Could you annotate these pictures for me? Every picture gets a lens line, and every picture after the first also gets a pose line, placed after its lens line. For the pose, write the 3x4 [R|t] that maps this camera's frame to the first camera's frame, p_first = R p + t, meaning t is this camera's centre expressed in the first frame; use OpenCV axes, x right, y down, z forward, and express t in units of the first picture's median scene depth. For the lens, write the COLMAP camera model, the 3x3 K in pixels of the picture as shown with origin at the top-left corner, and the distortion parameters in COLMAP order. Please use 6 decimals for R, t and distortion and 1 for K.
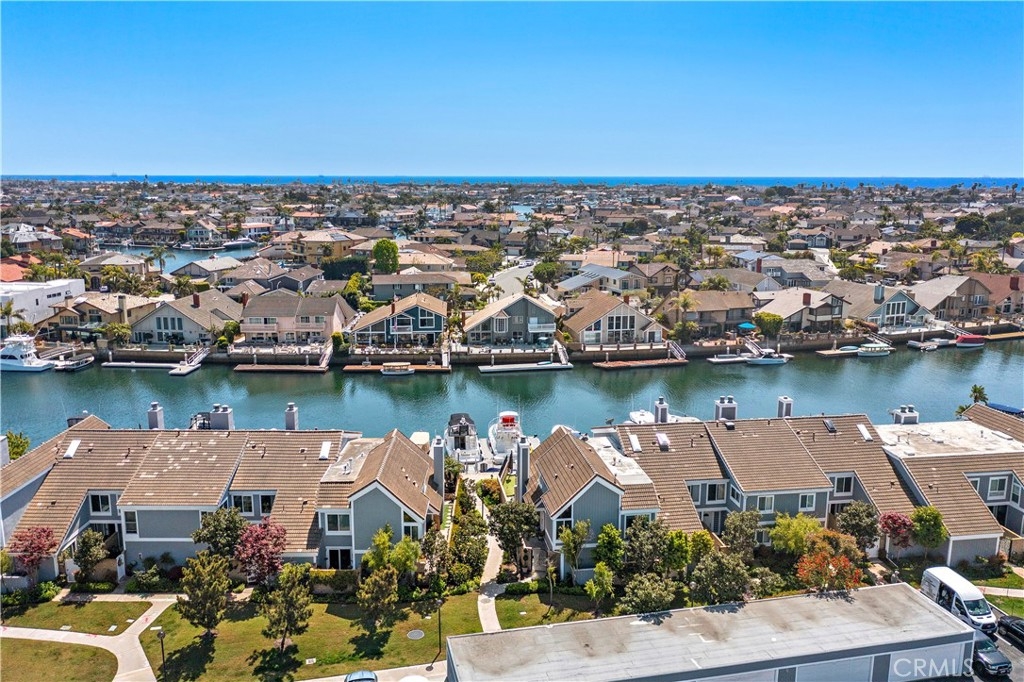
lens RADIAL K [[778.7, 0, 512.0], [0, 778.7, 341.0], [0, 0, 1]] dist [0.002362, 0.000678]
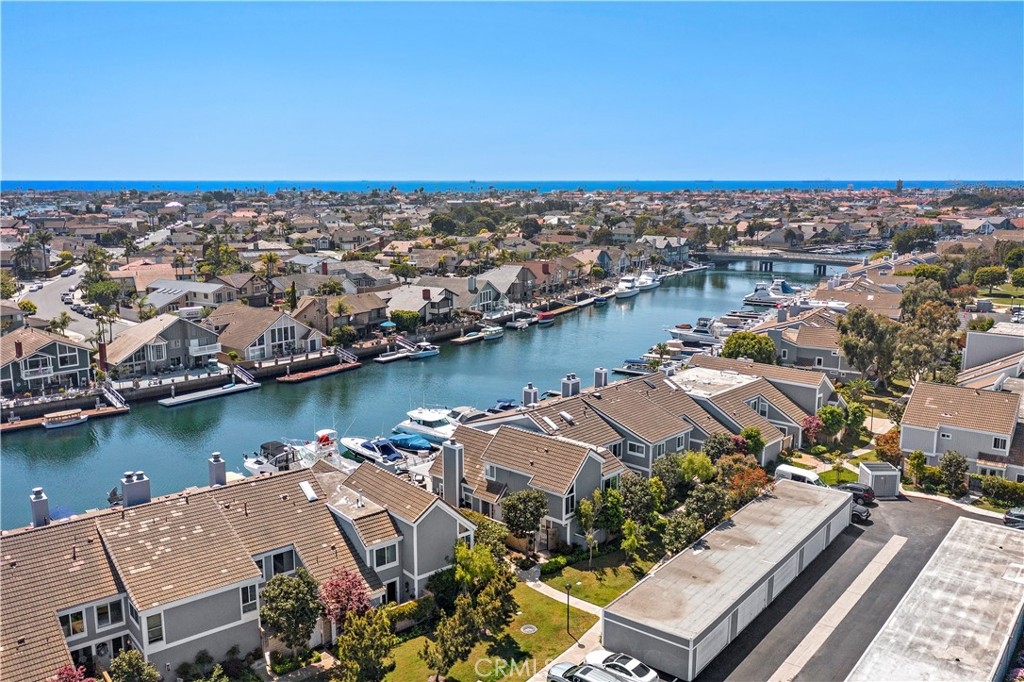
lens RADIAL K [[778.7, 0, 512.0], [0, 778.7, 341.0], [0, 0, 1]] dist [0.002362, 0.000678]
pose [[0.802739, -0.120500, 0.584028, -0.206261], [0.124687, 0.991640, 0.033220, -0.012315], [-0.583149, 0.046154, 0.811053, 0.044374]]
